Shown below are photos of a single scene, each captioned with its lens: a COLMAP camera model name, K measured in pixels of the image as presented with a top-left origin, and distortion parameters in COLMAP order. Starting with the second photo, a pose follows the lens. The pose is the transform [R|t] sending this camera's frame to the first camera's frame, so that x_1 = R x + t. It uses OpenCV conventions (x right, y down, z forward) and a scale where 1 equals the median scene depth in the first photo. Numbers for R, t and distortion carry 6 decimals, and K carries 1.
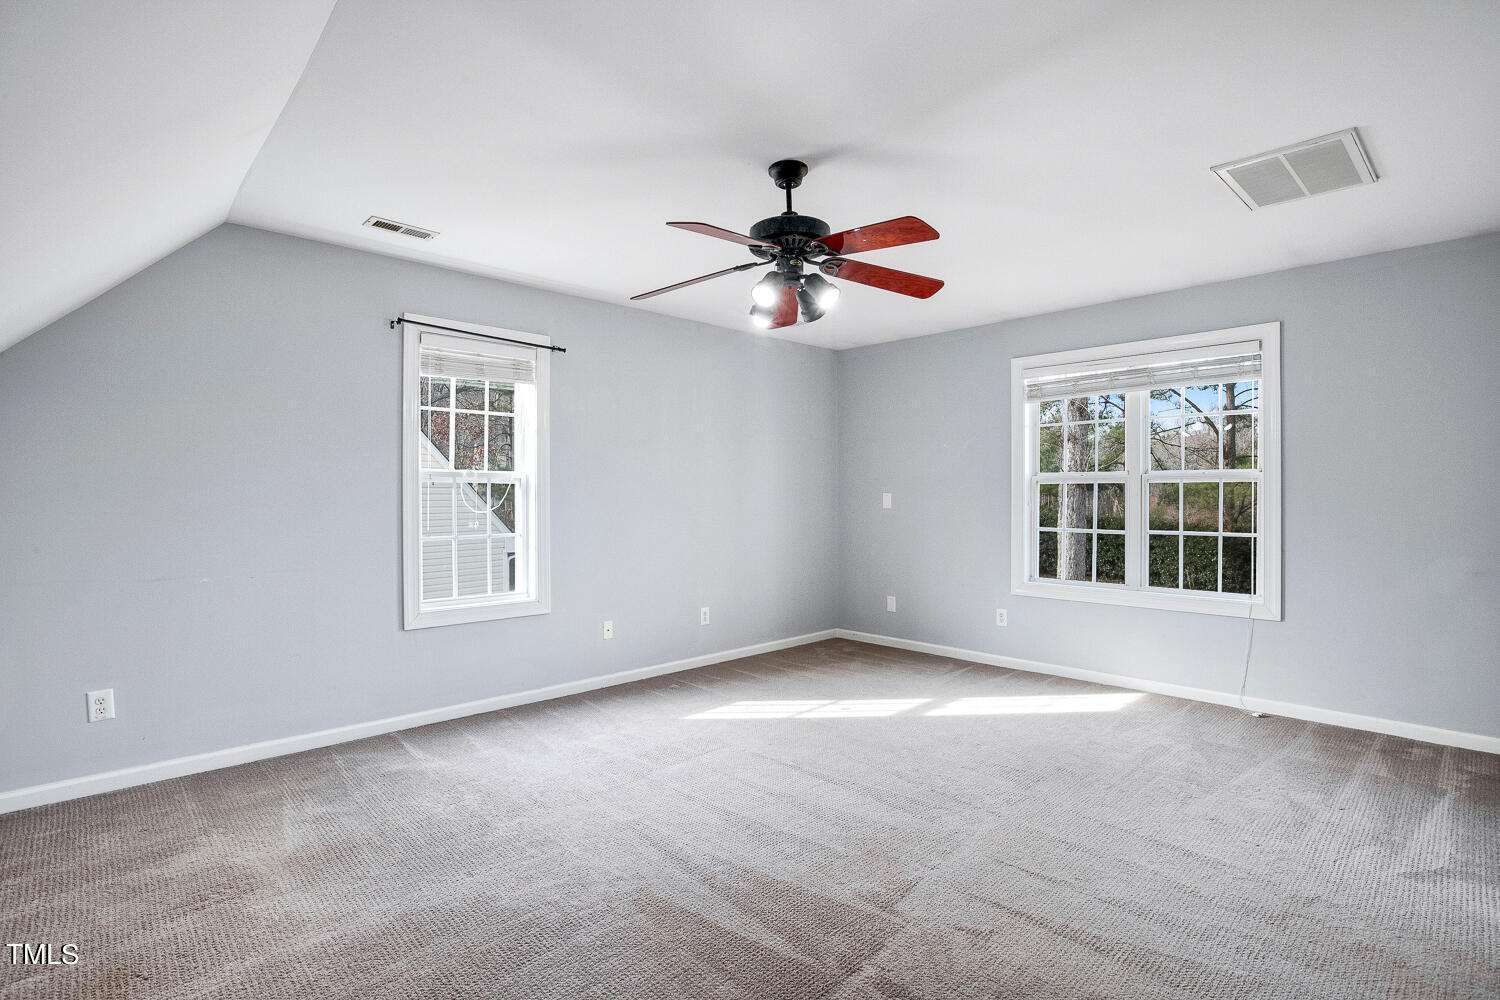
lens RADIAL K [[711.4, 0, 755.7], [0, 711.4, 506.6], [0, 0, 1]] dist [-0.033432, 0.002886]
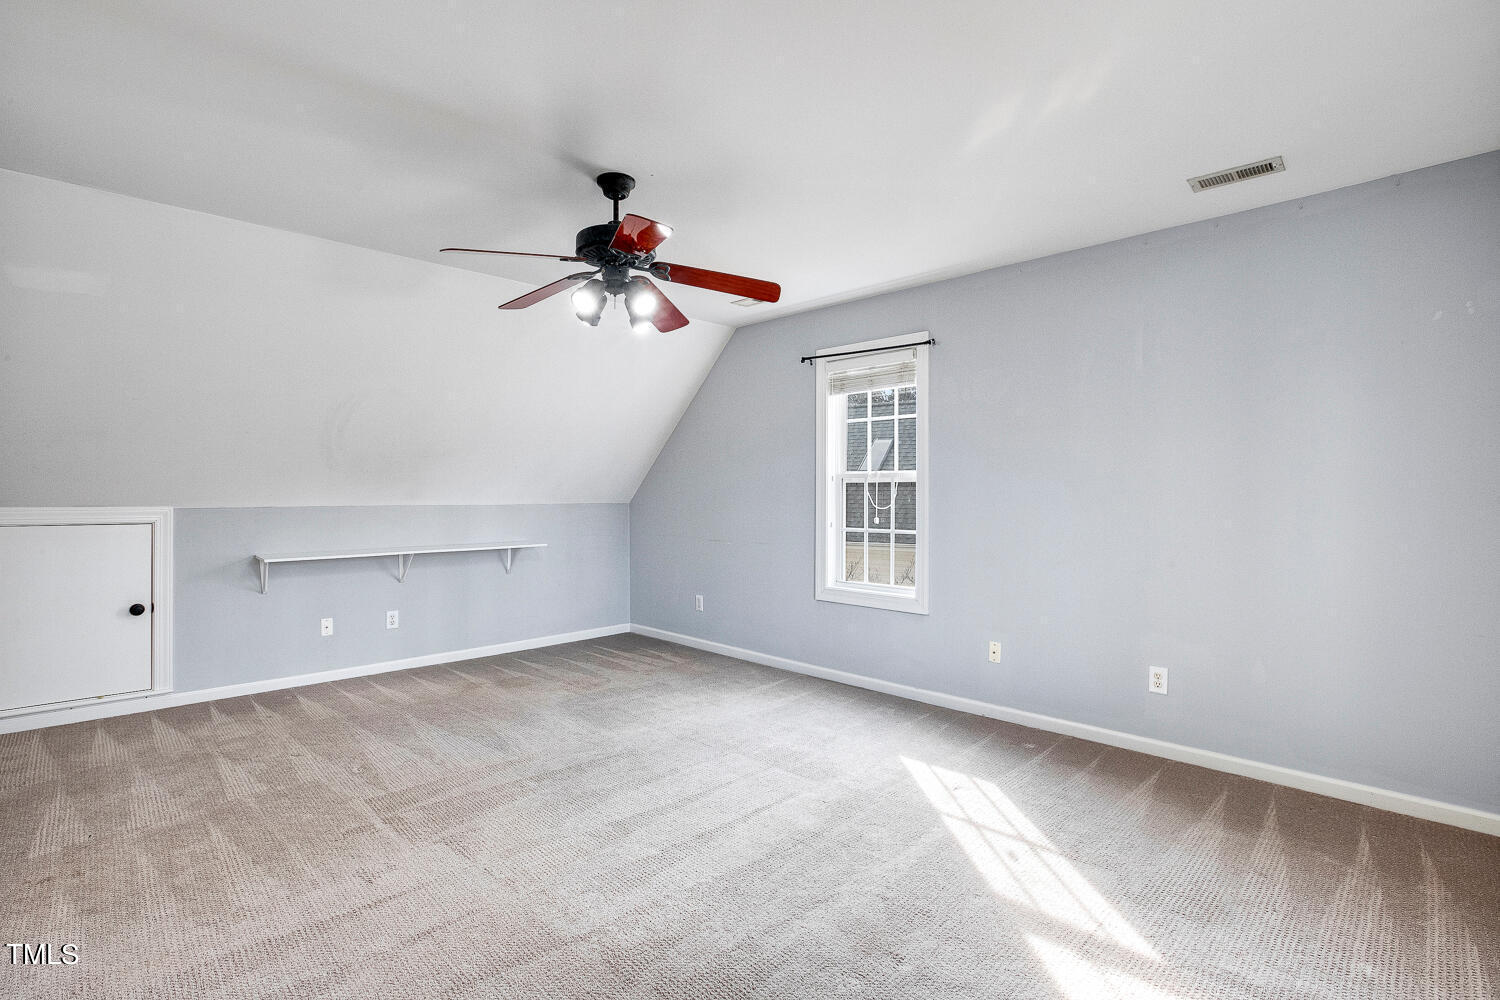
lens RADIAL K [[711.4, 0, 747.9], [0, 711.4, 500.4], [0, 0, 1]] dist [-0.033432, 0.002886]
pose [[0.015737, 0.010758, -0.999818, 0.696509], [-0.018392, 0.999776, 0.010468, -0.013022], [0.999707, 0.018224, 0.015931, 0.754261]]
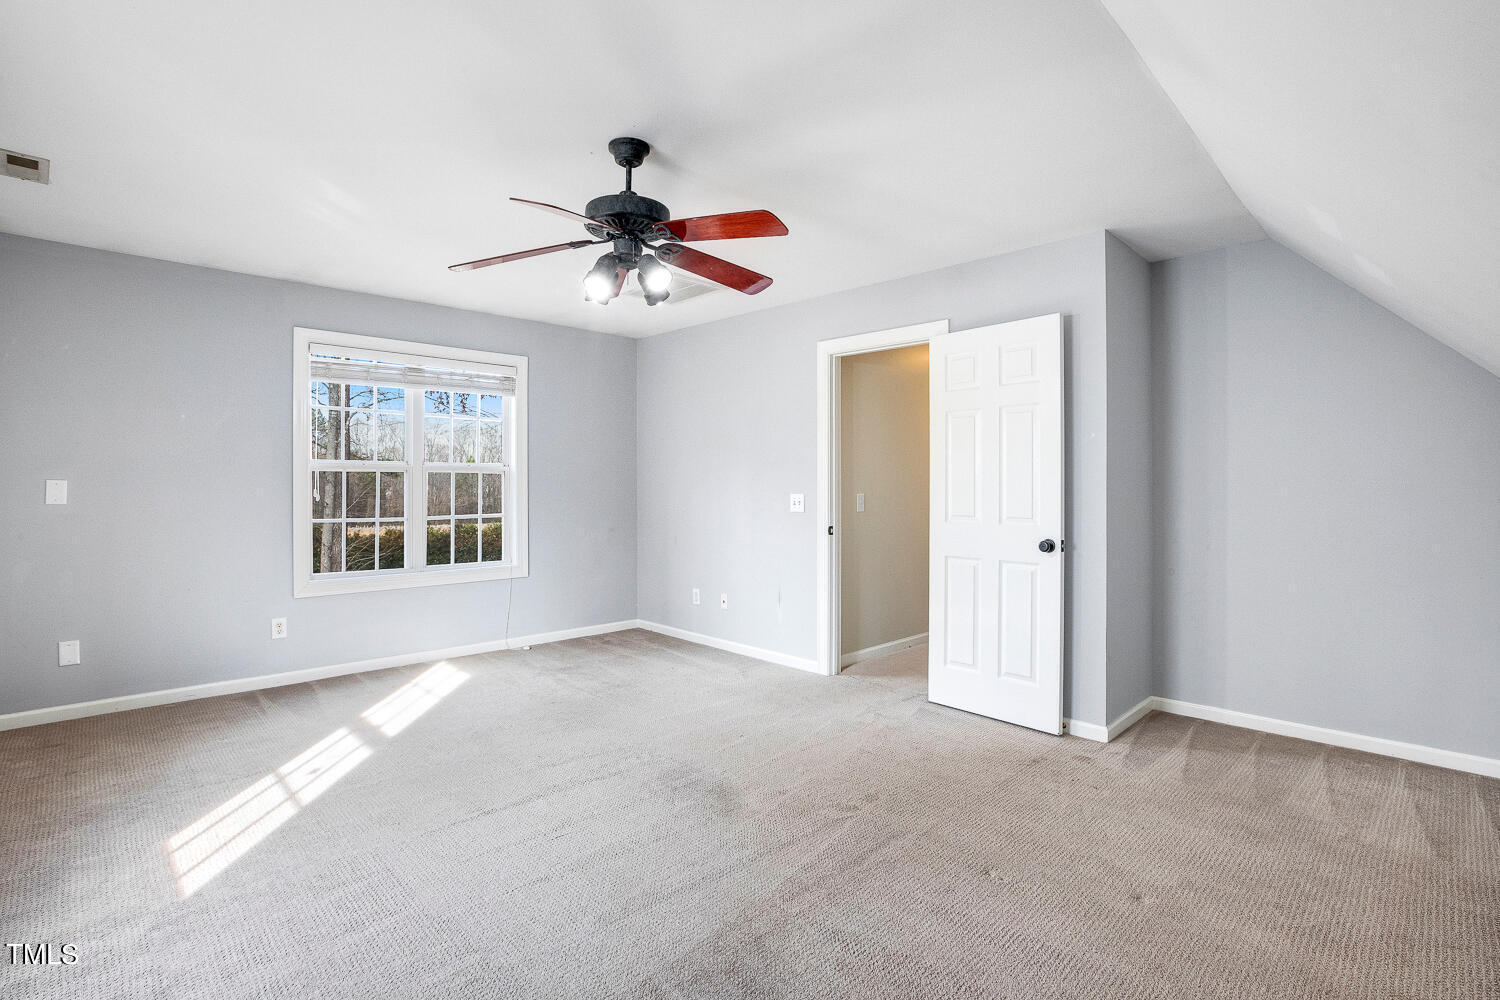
lens RADIAL K [[711.4, 0, 726.3], [0, 711.4, 493.2], [0, 0, 1]] dist [-0.033432, 0.002886]
pose [[0.016155, -0.009185, 0.999827, -0.585004], [0.016577, 0.999823, 0.008917, -0.004051], [-0.999732, 0.016430, 0.016305, 0.546679]]
